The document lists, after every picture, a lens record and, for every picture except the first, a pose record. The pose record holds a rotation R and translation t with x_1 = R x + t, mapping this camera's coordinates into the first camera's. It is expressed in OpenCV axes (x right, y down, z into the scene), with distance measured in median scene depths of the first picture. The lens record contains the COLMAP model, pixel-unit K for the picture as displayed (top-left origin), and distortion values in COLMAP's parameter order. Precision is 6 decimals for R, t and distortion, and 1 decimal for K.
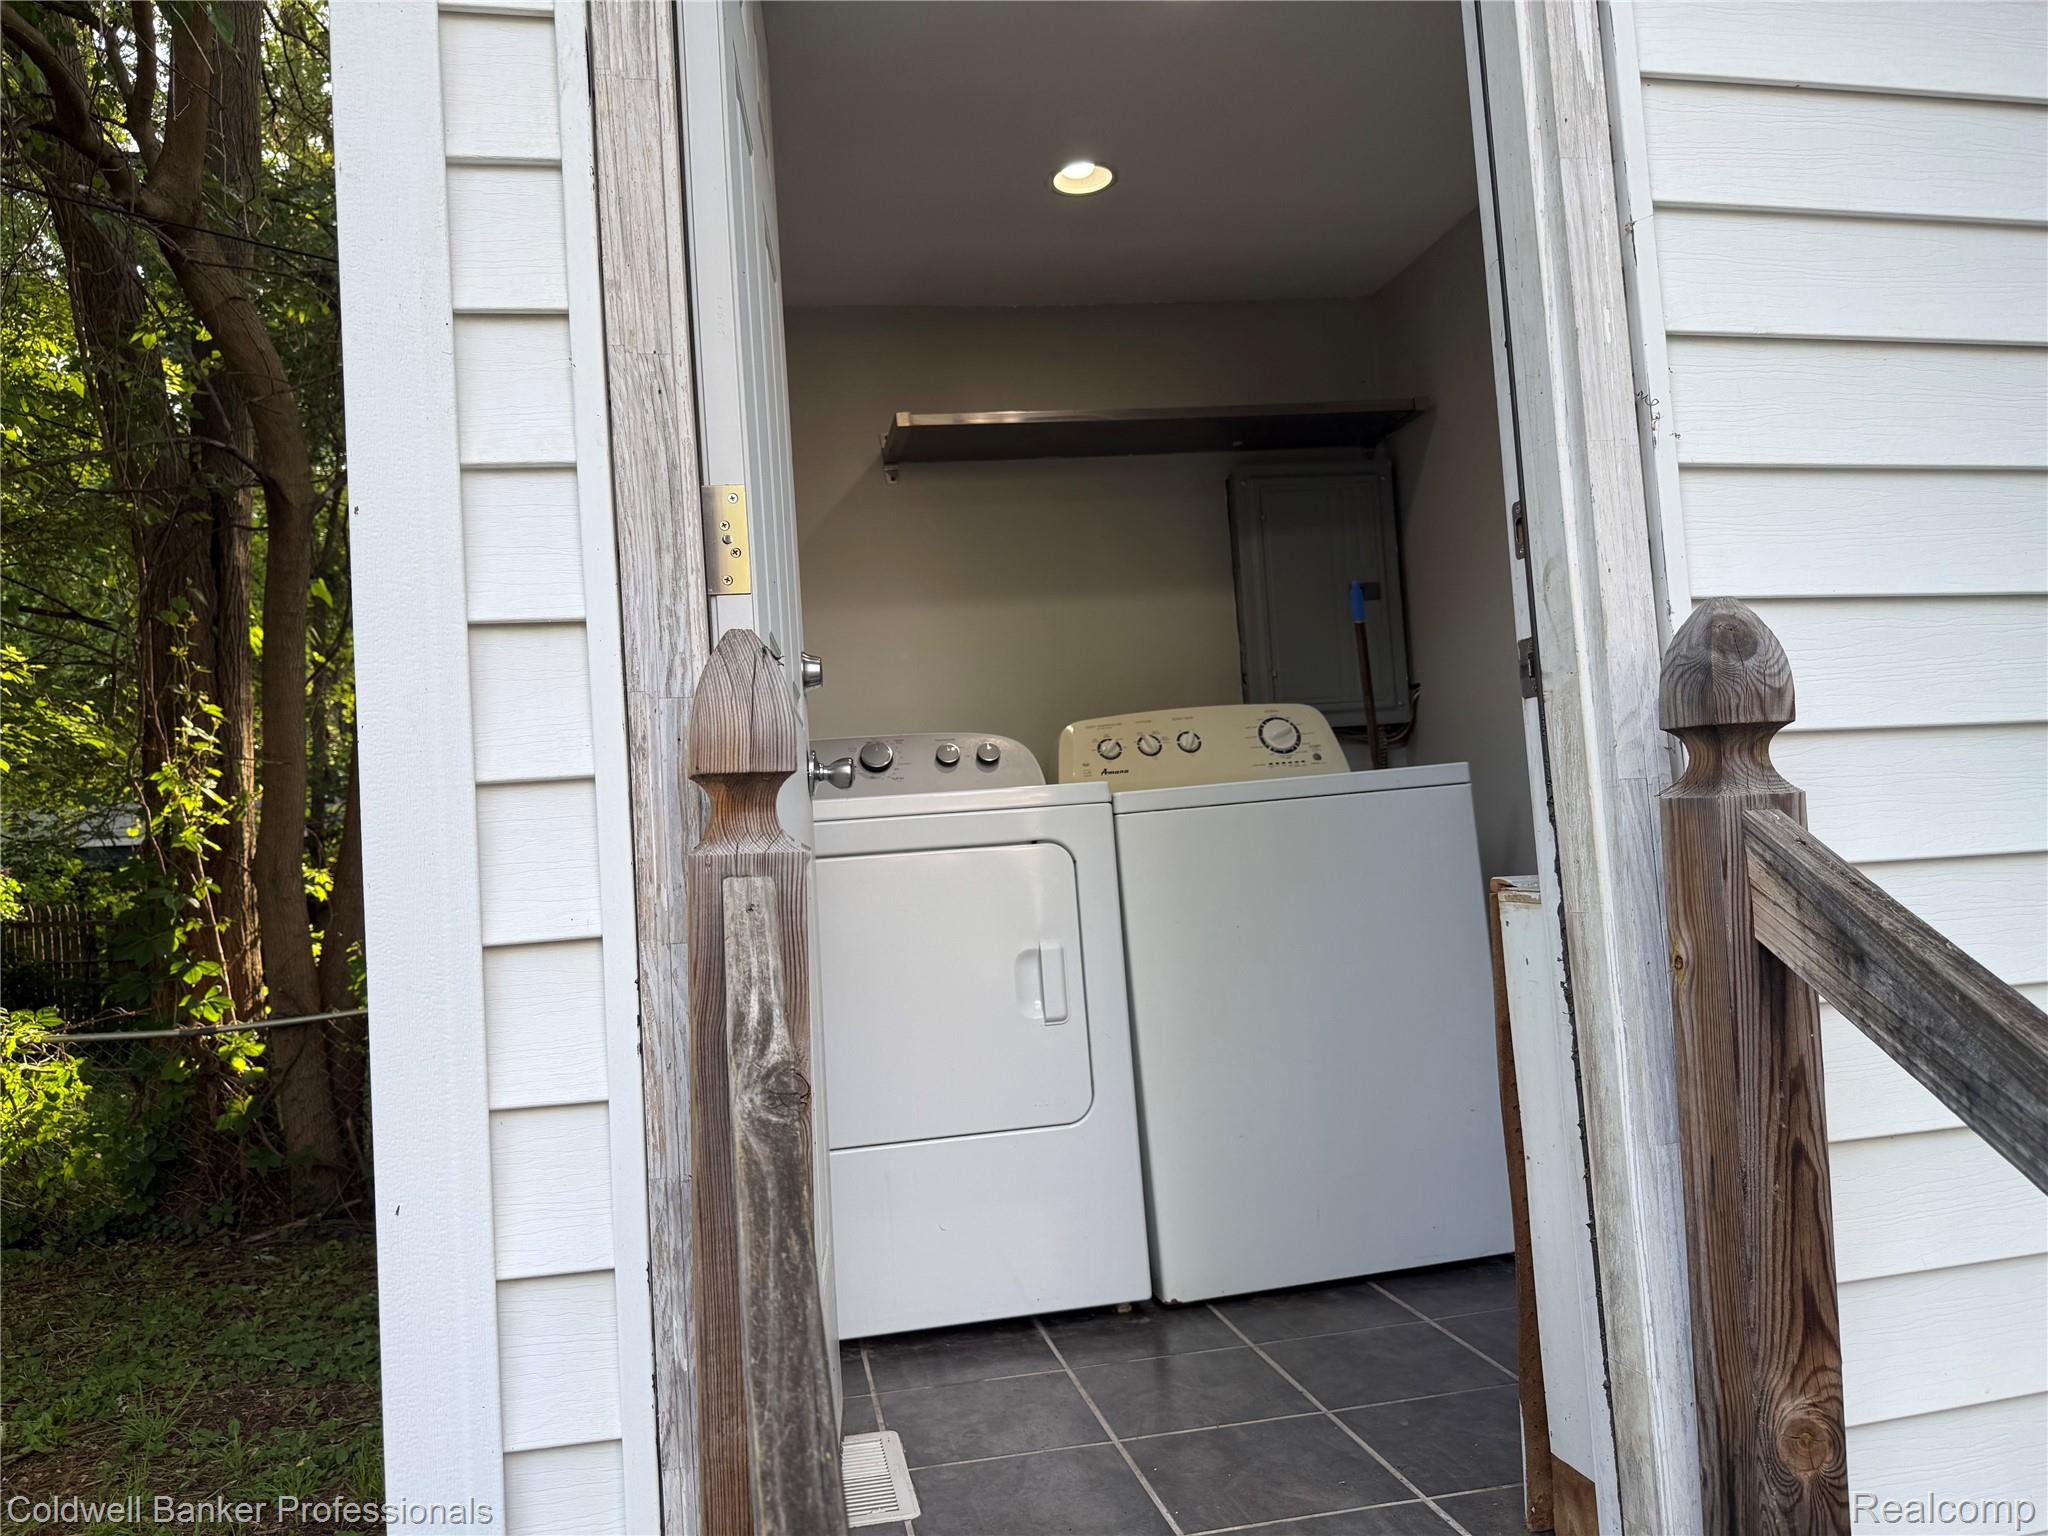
lens RADIAL K [[1438.4, 0, 1016.5], [0, 1438.4, 774.2], [0, 0, 1]] dist [0.066099, -0.066819]
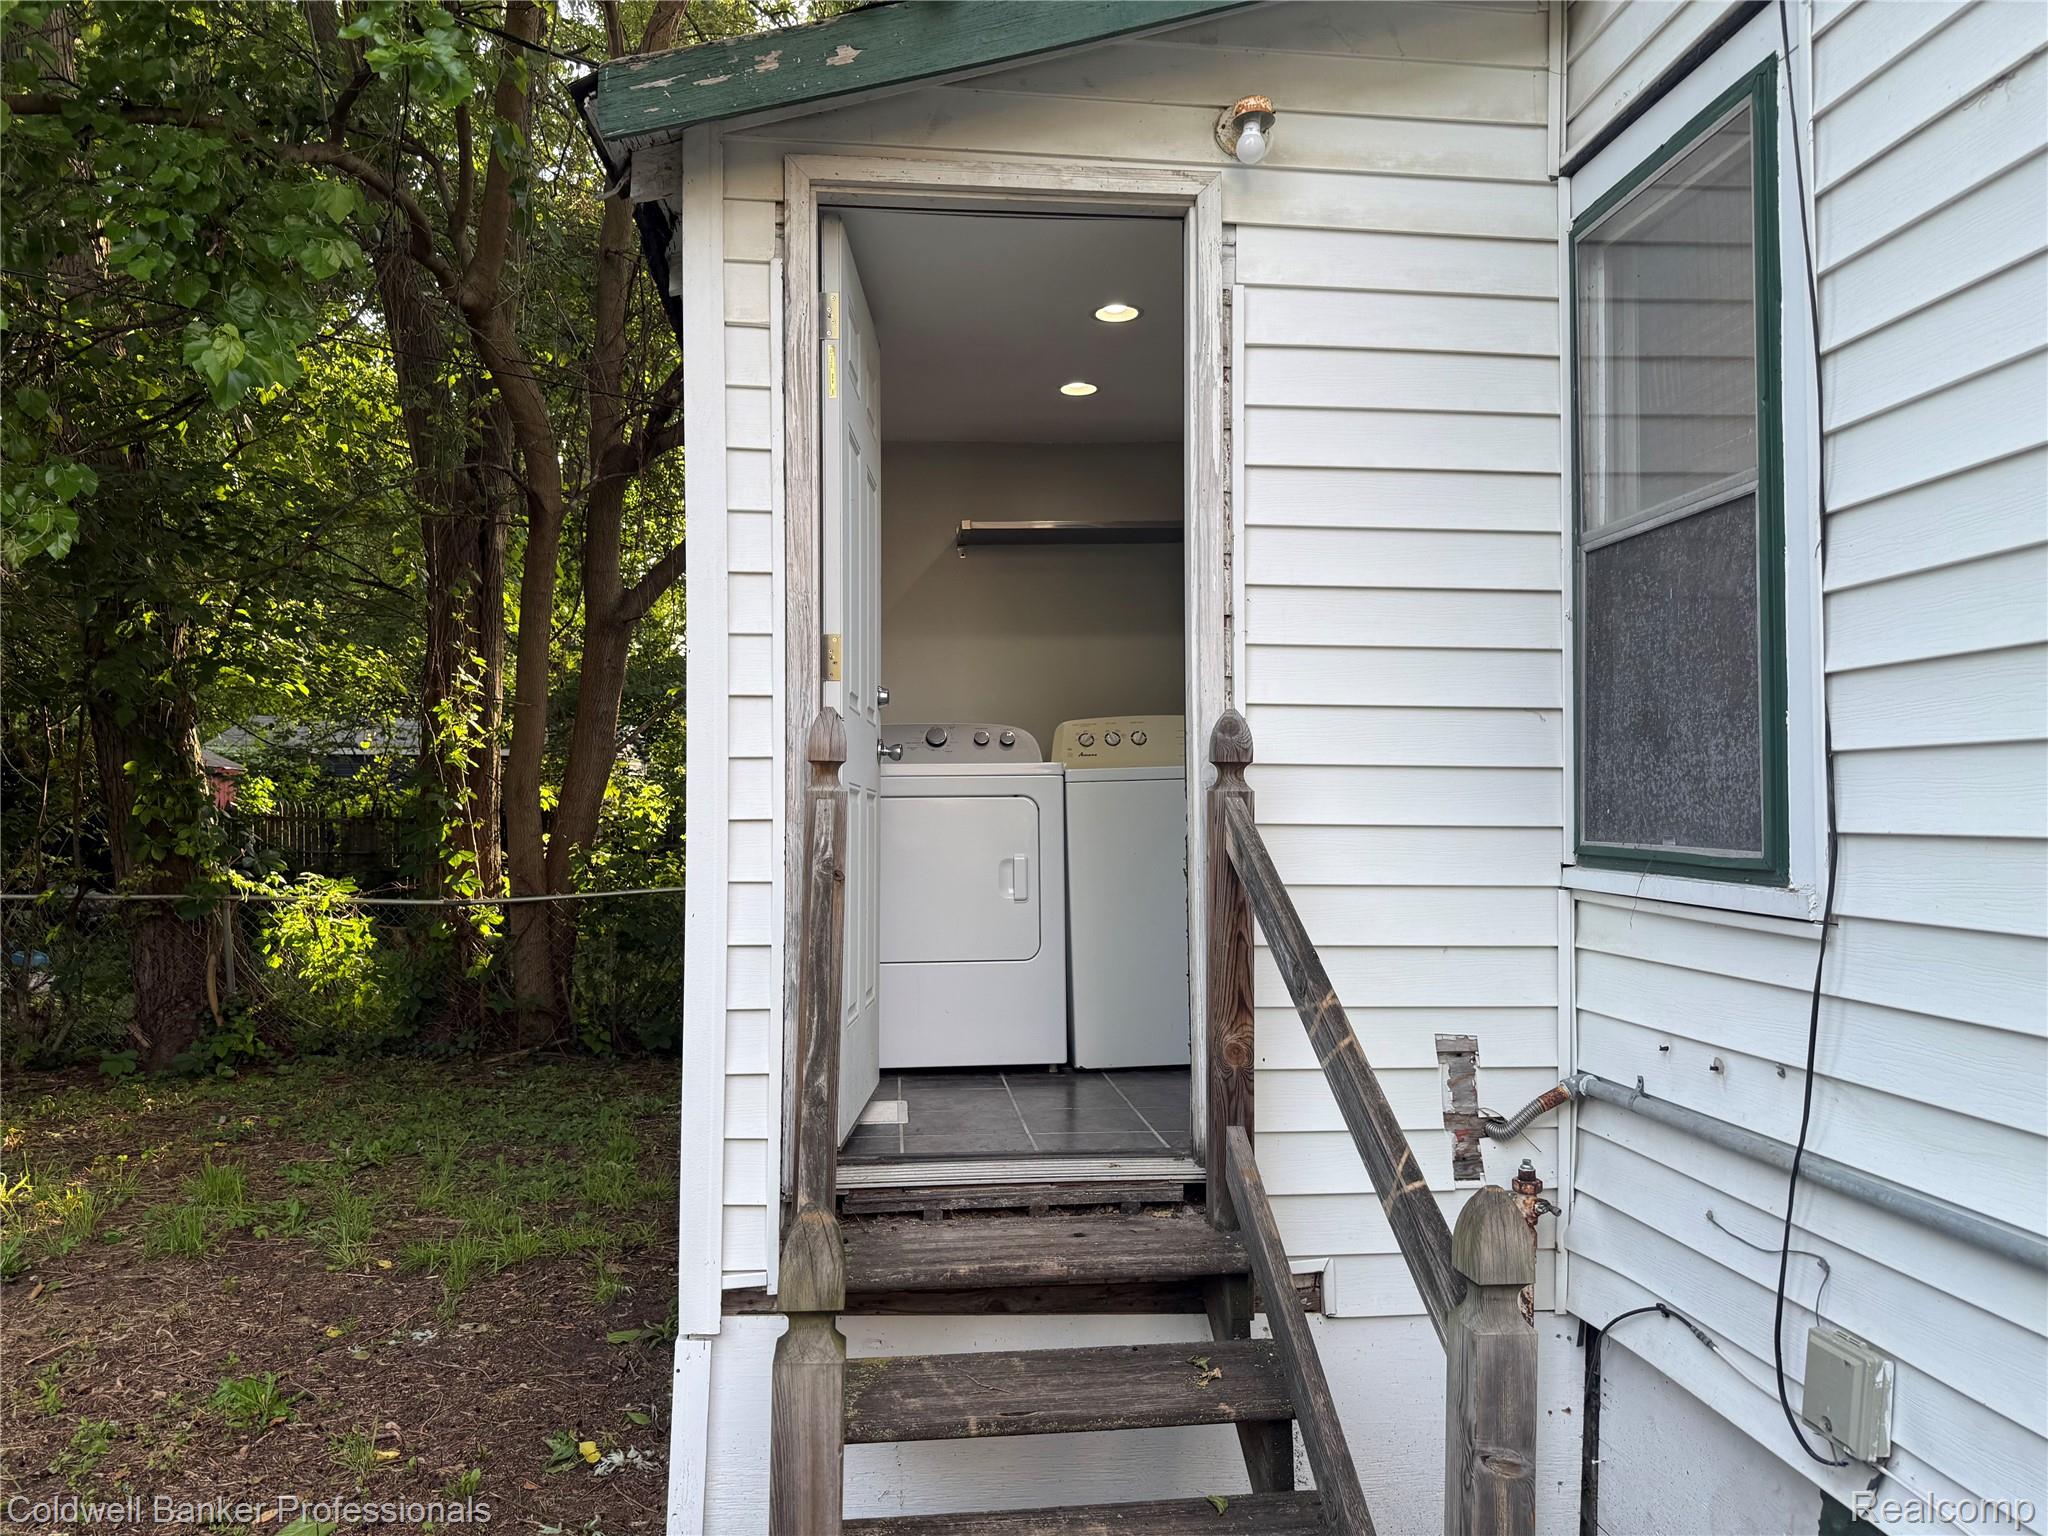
lens RADIAL K [[1438.4, 0, 1029.9], [0, 1438.4, 759.9], [0, 0, 1]] dist [0.066099, -0.066819]
pose [[0.994205, 0.058021, -0.090501, 0.069719], [-0.056061, 0.998138, 0.024050, -0.014335], [0.091728, -0.018837, 0.995606, -0.266176]]
